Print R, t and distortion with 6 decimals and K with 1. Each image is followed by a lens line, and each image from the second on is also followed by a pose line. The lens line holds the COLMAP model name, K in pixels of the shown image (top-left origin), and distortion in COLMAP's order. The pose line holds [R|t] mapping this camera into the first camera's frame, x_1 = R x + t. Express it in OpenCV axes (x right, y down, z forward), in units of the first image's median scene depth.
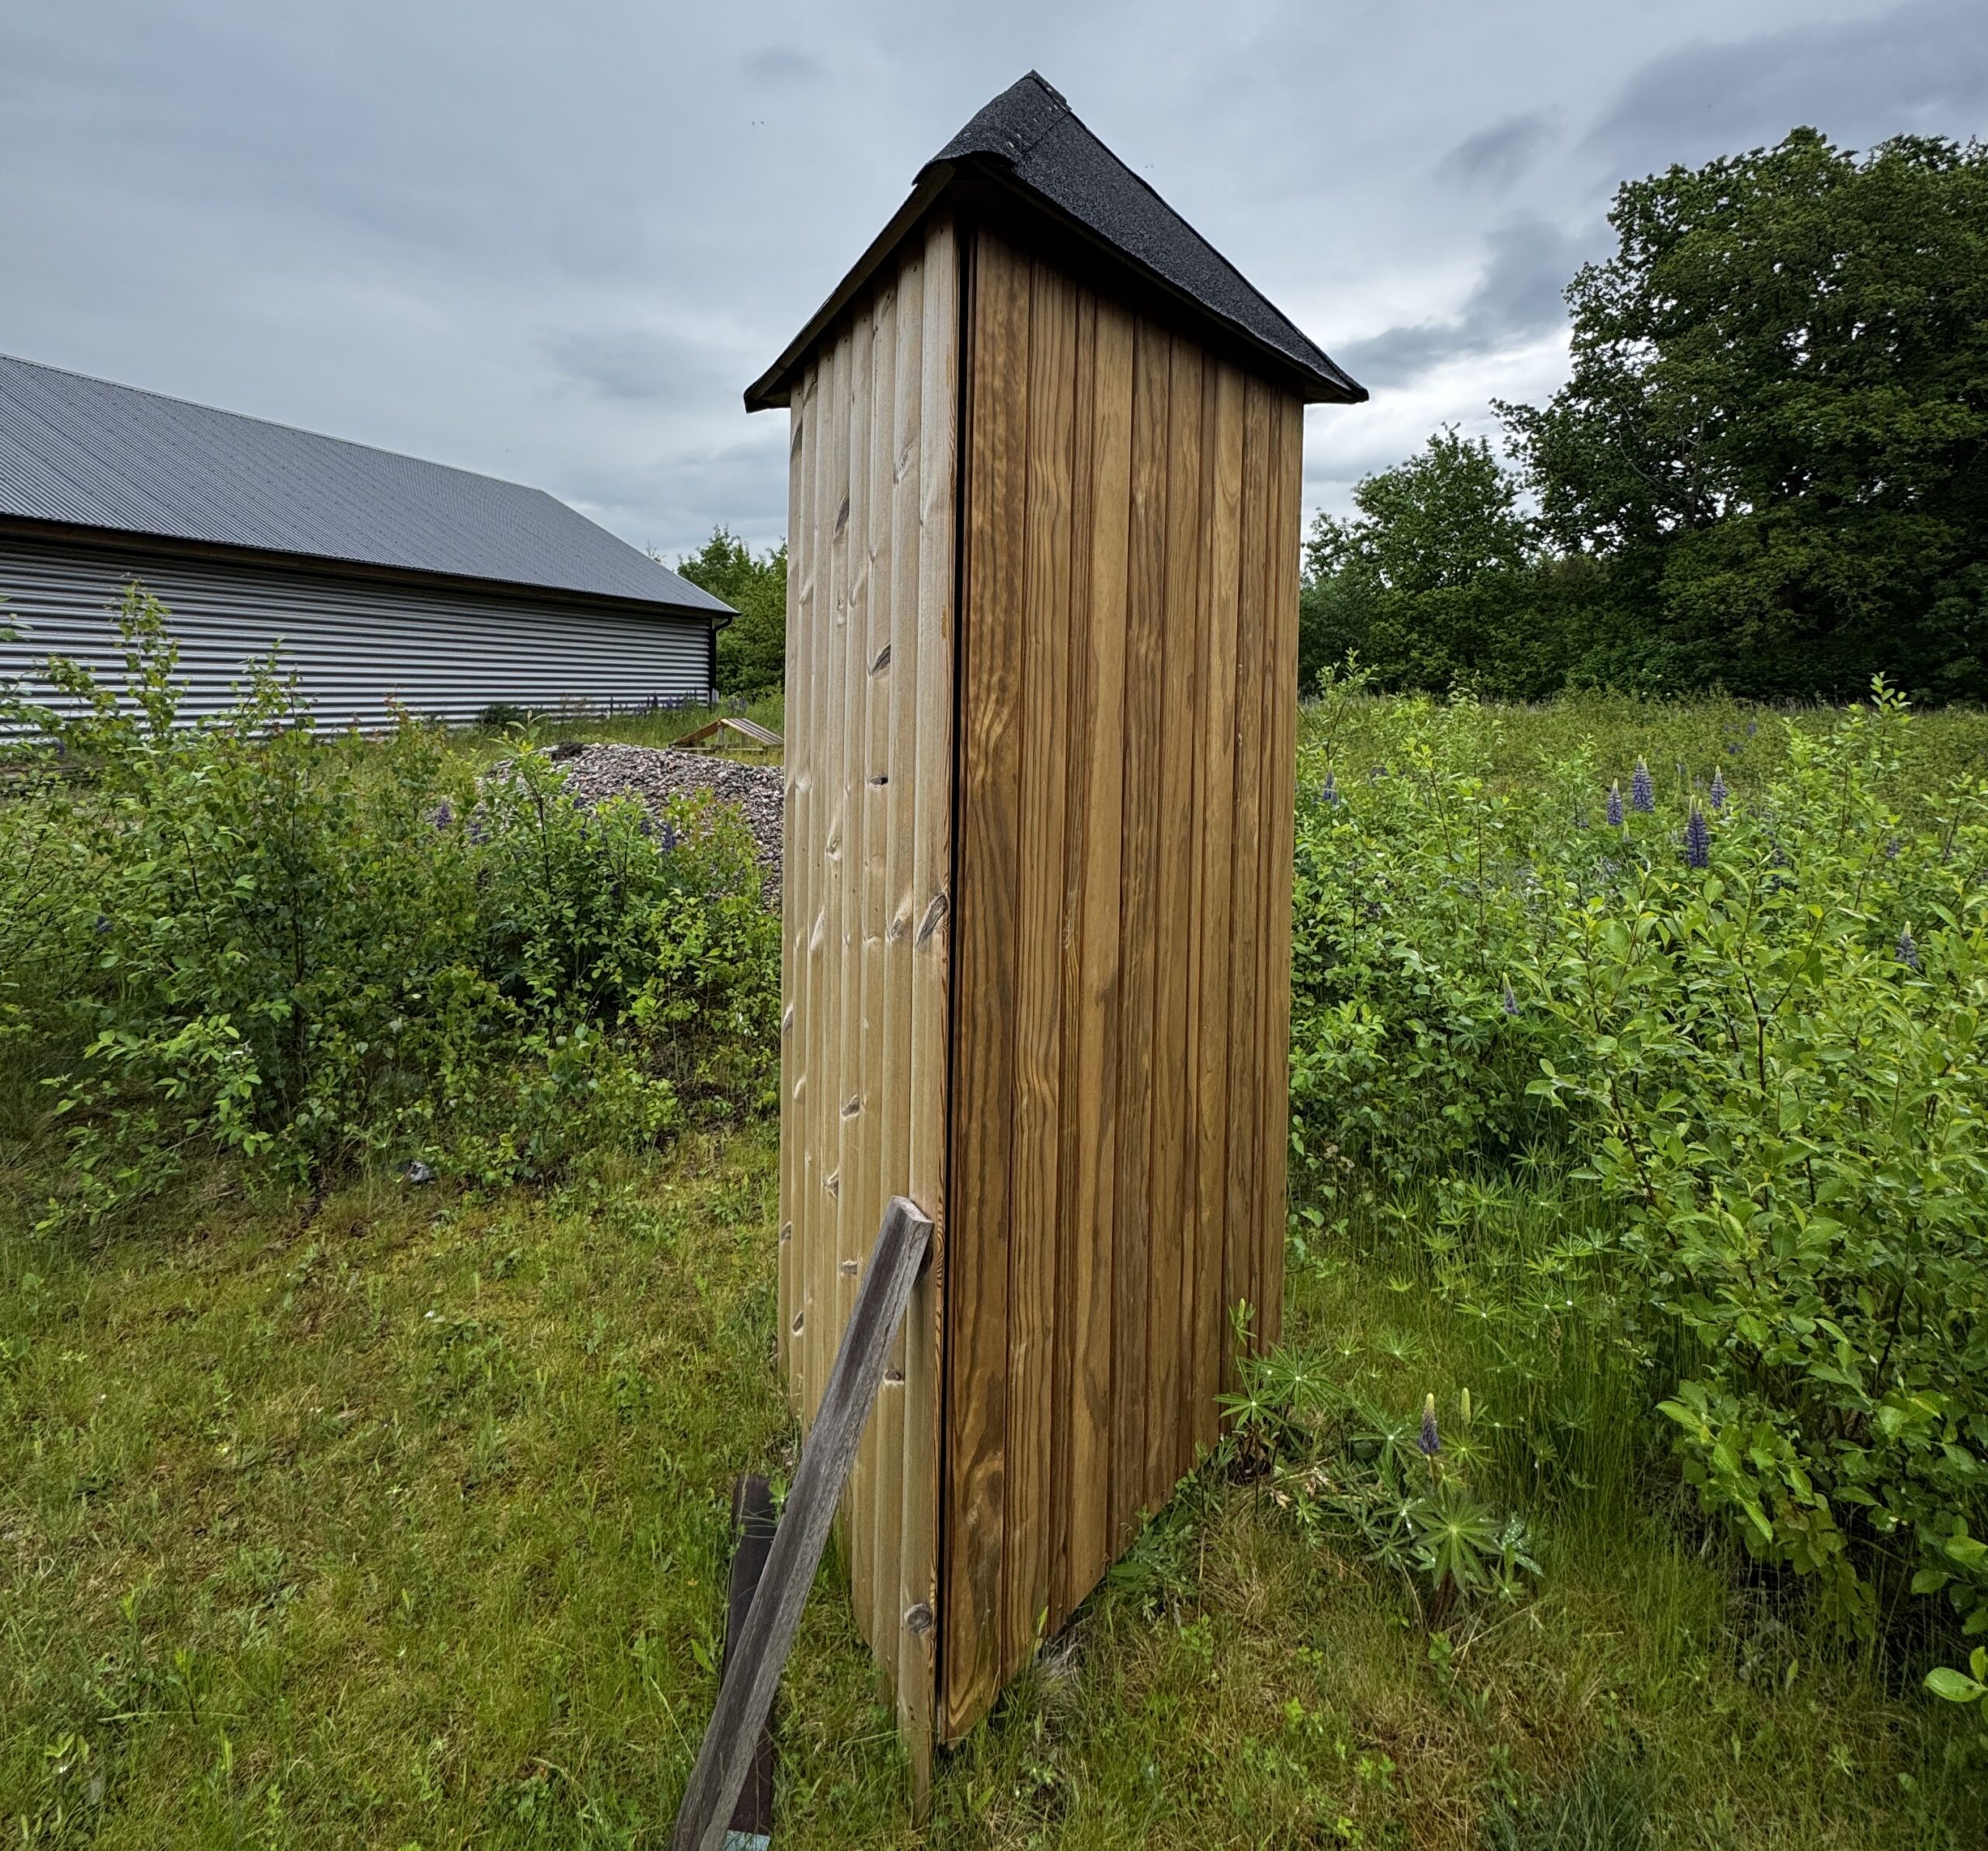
lens RADIAL K [[1766.6, 0, 994.2], [0, 1766.6, 926.2], [0, 0, 1]] dist [0.009846, 0.001752]
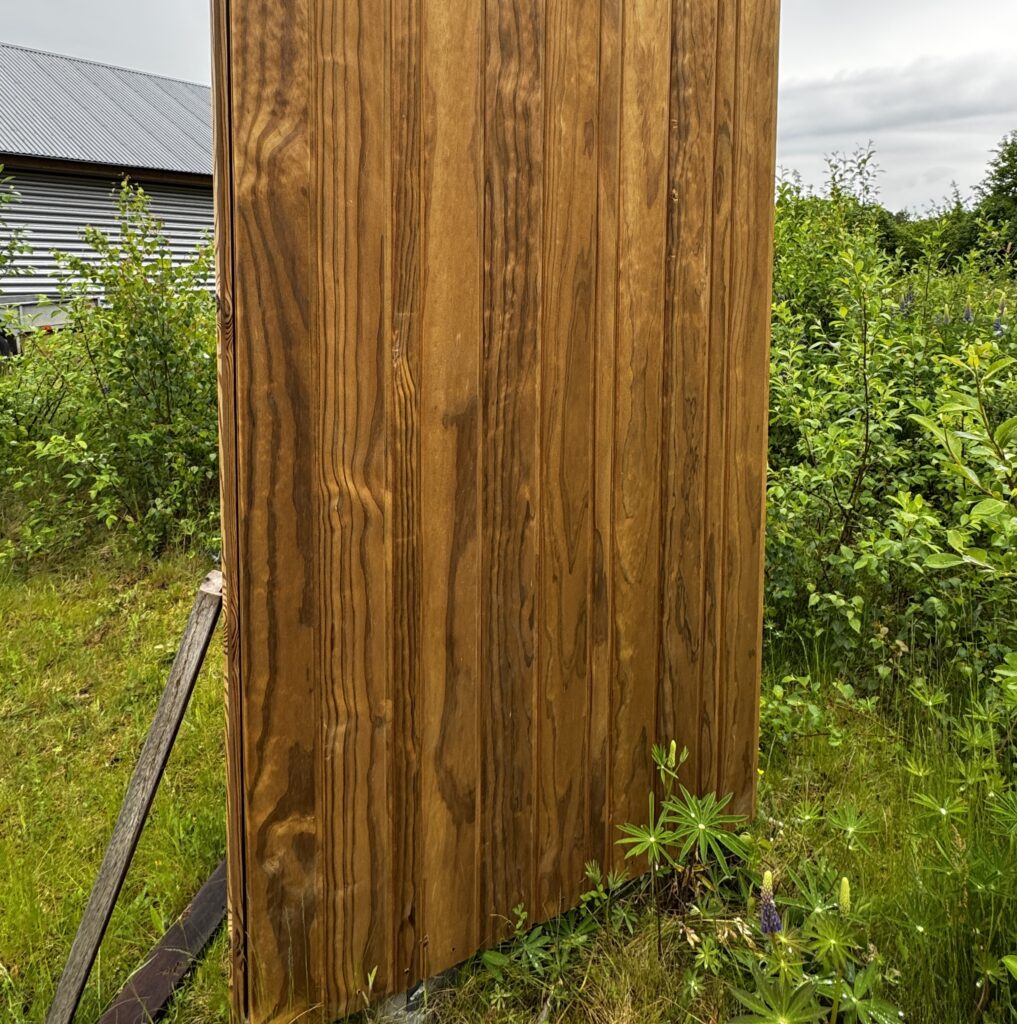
lens RADIAL K [[1014.2, 0, 509.1], [0, 1014.2, 509.8], [0, 0, 1]] dist [-0.010672, 0.000000]
pose [[0.859402, 0.080530, -0.504920, 0.359201], [-0.078032, 0.996608, 0.026136, 0.066807], [0.505312, 0.016938, 0.862771, 0.436130]]
